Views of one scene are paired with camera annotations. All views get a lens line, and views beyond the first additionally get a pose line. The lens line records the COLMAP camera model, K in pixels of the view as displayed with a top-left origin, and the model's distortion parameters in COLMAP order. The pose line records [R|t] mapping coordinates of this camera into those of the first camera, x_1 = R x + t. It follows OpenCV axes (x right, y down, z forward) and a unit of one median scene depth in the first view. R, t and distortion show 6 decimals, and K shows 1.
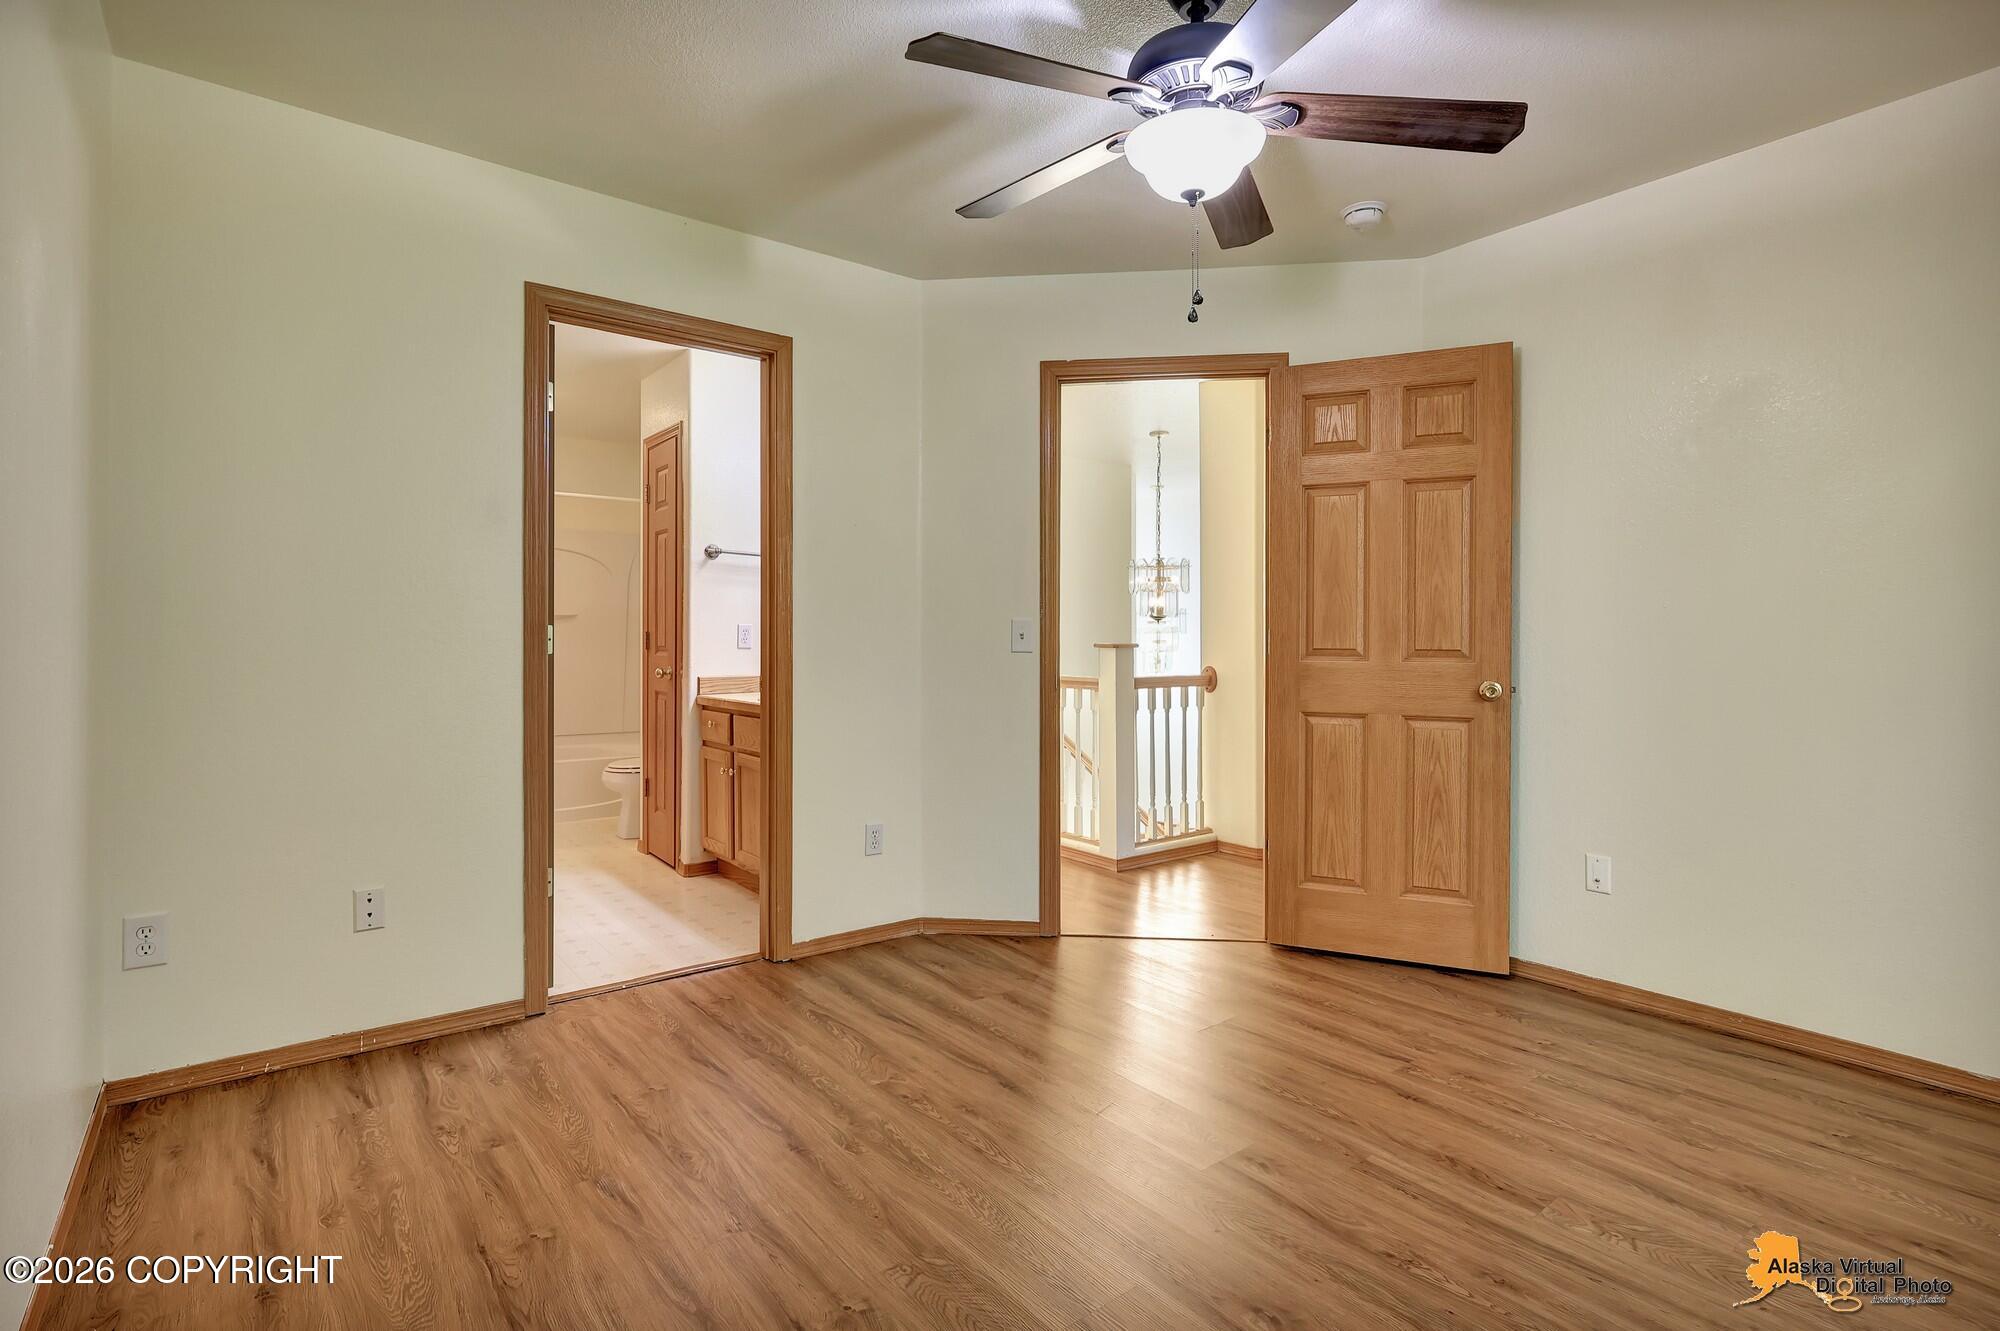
lens RADIAL K [[951.0, 0, 997.2], [0, 951.0, 642.9], [0, 0, 1]] dist [-0.003372, 0.000829]
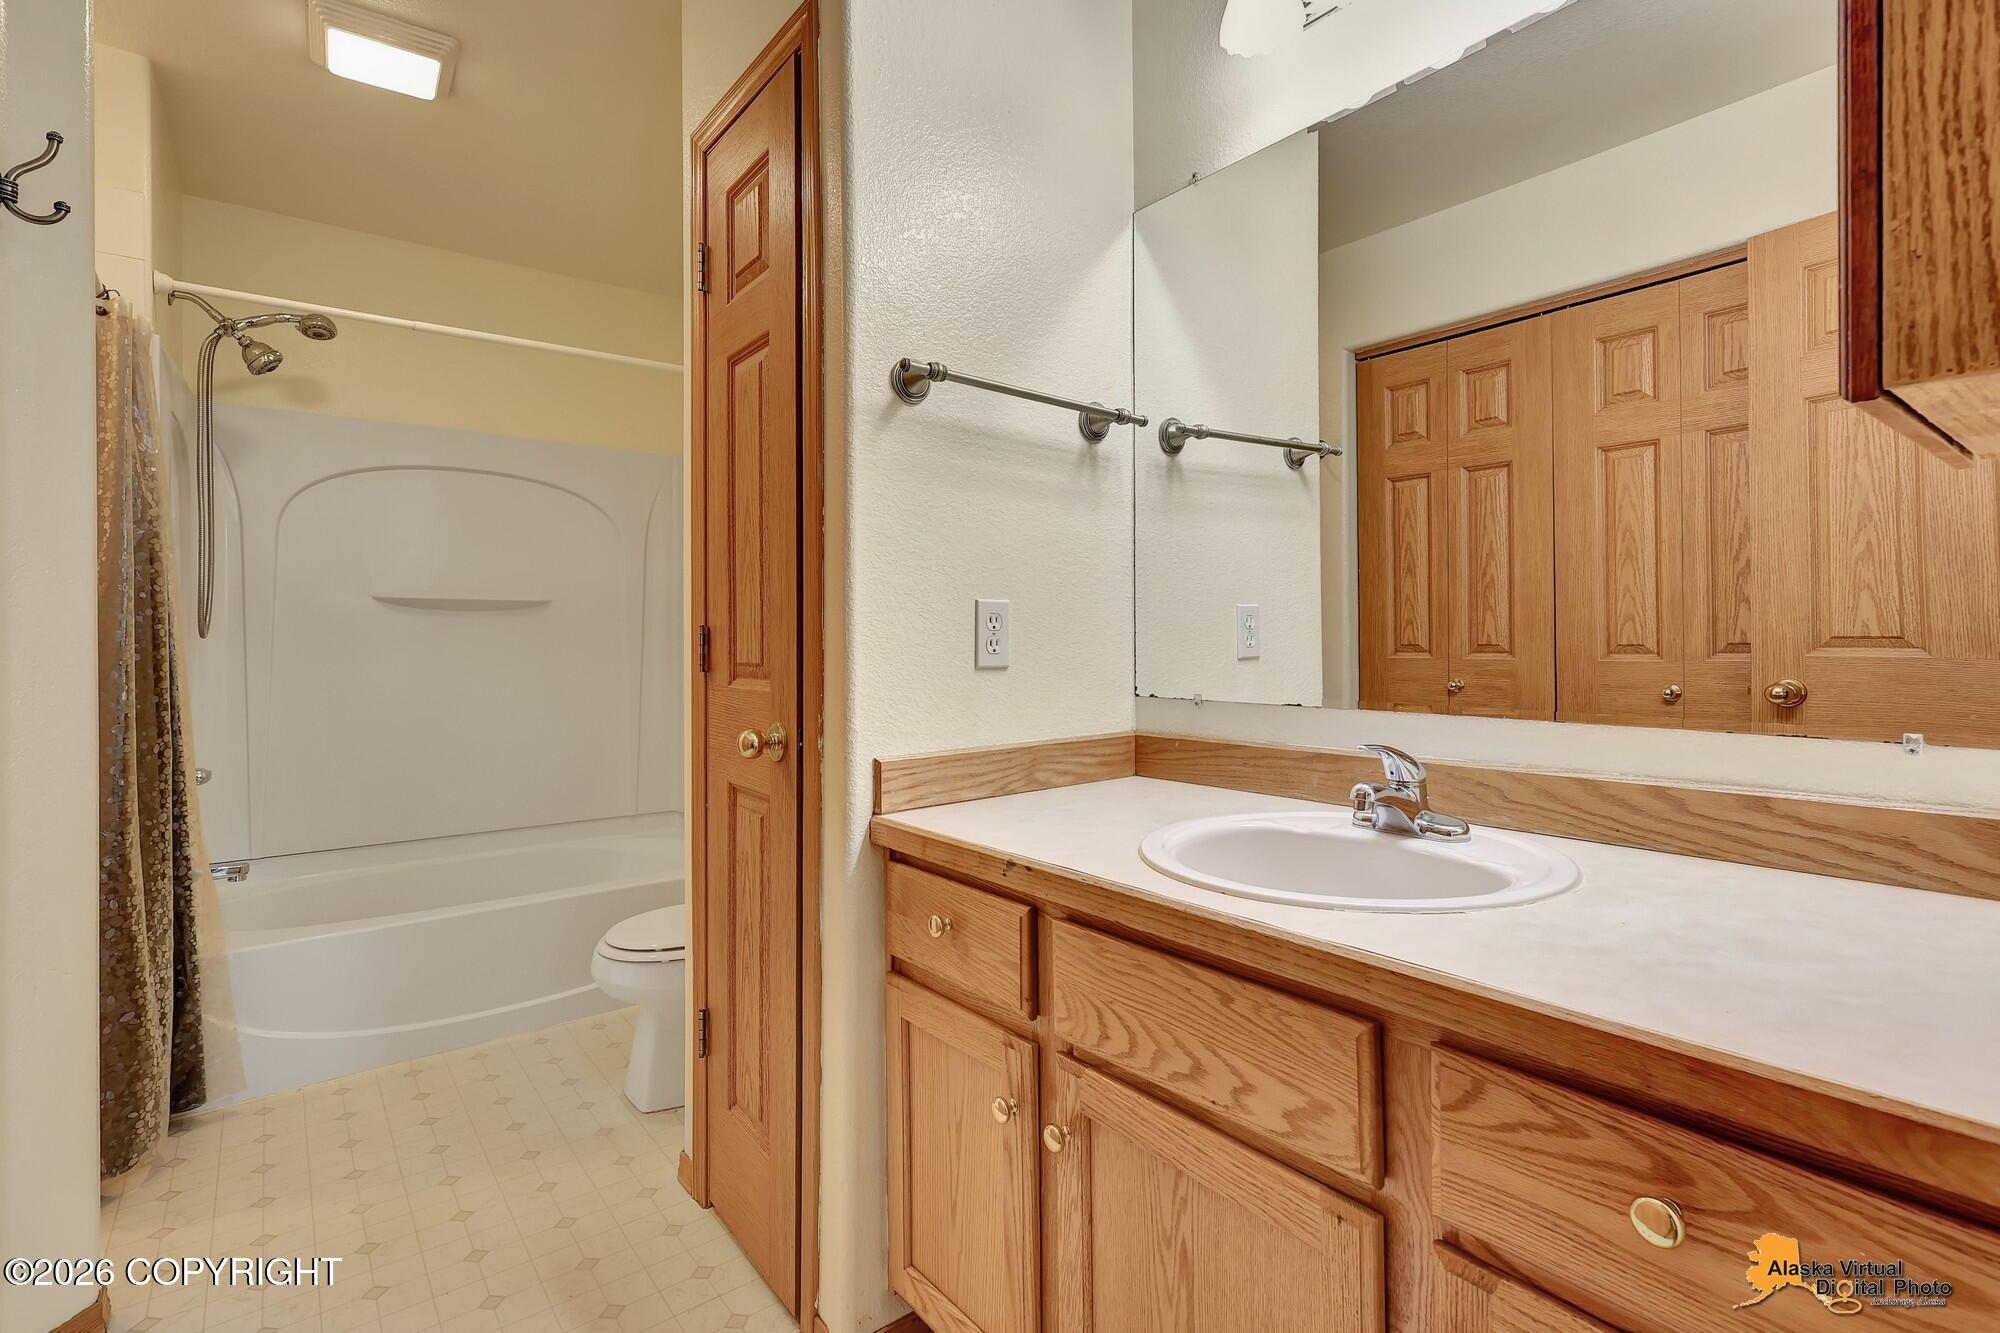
lens RADIAL K [[940.0, 0, 991.0], [0, 940.0, 658.0], [0, 0, 1]] dist [-0.001939, 0.000453]
pose [[0.999949, -0.002461, -0.009790, -0.257877], [0.002464, 0.999997, 0.000227, 0.001066], [0.009789, -0.000251, 0.999952, 0.644093]]
